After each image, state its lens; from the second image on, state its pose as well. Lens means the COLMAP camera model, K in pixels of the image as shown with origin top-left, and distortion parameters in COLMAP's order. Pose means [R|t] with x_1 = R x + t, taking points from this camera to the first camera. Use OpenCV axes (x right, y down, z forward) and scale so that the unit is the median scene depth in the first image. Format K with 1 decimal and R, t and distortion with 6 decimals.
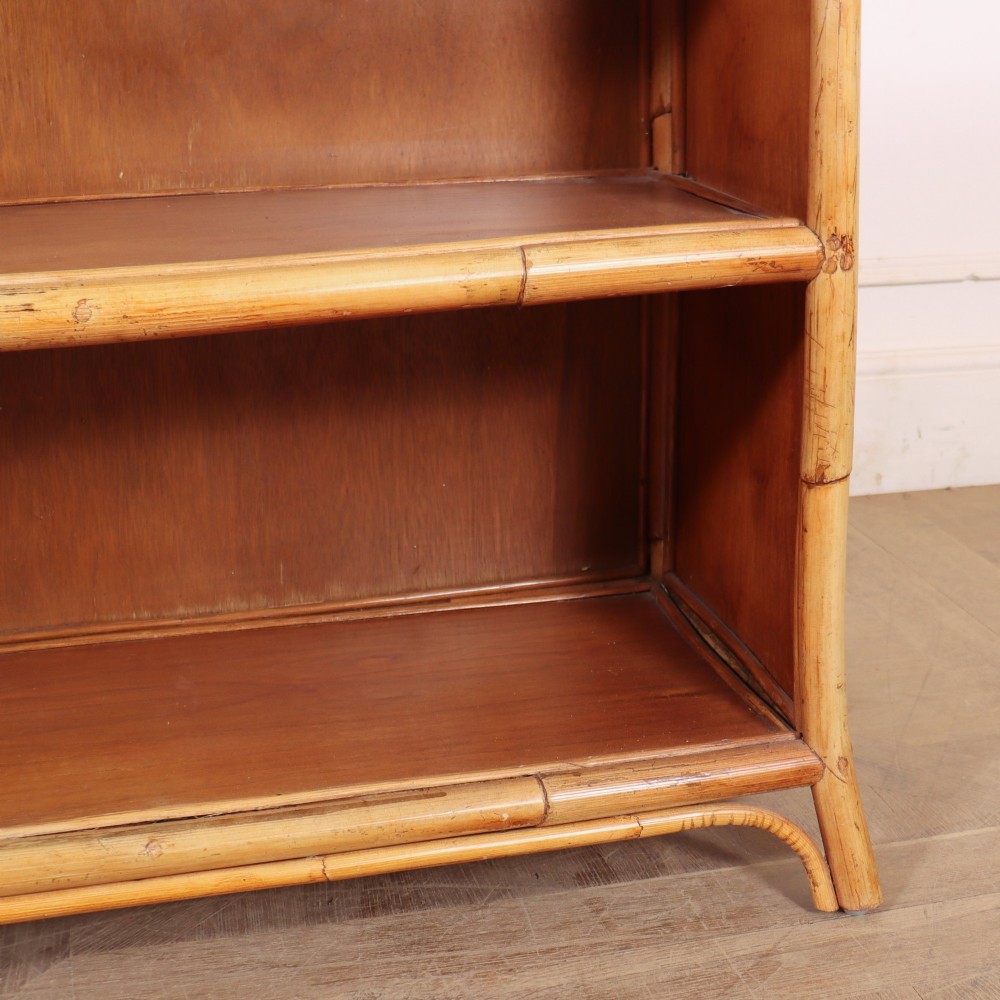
lens RADIAL K [[1750.7, 0, 667.5], [0, 1750.7, 687.2], [0, 0, 1]] dist [-0.180935, 0.165879]
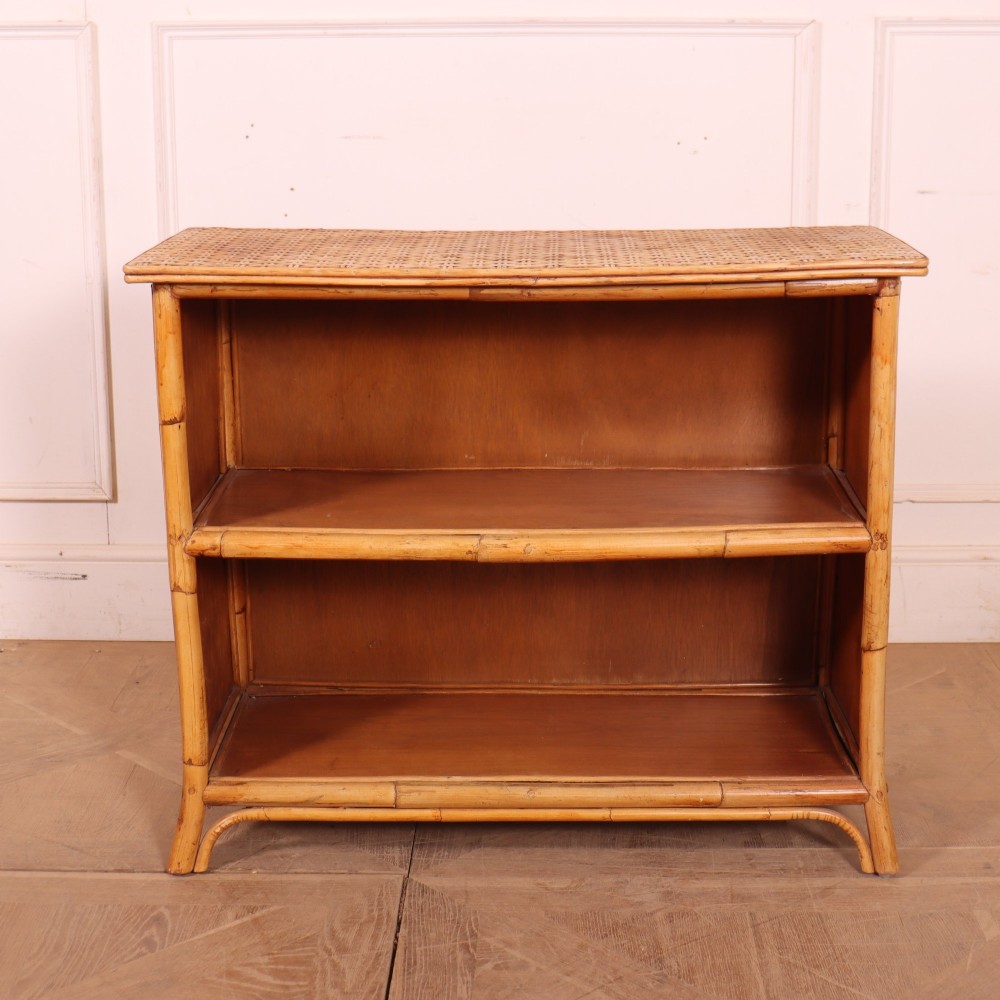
lens RADIAL K [[1873.8, 0, 502.2], [0, 1873.8, 478.9], [0, 0, 1]] dist [-0.137409, 0.185055]
pose [[0.952253, 0.065698, -0.298157, 0.291589], [-0.111315, 0.984061, -0.138680, 0.031594], [0.284293, 0.165248, 0.944389, -1.108377]]
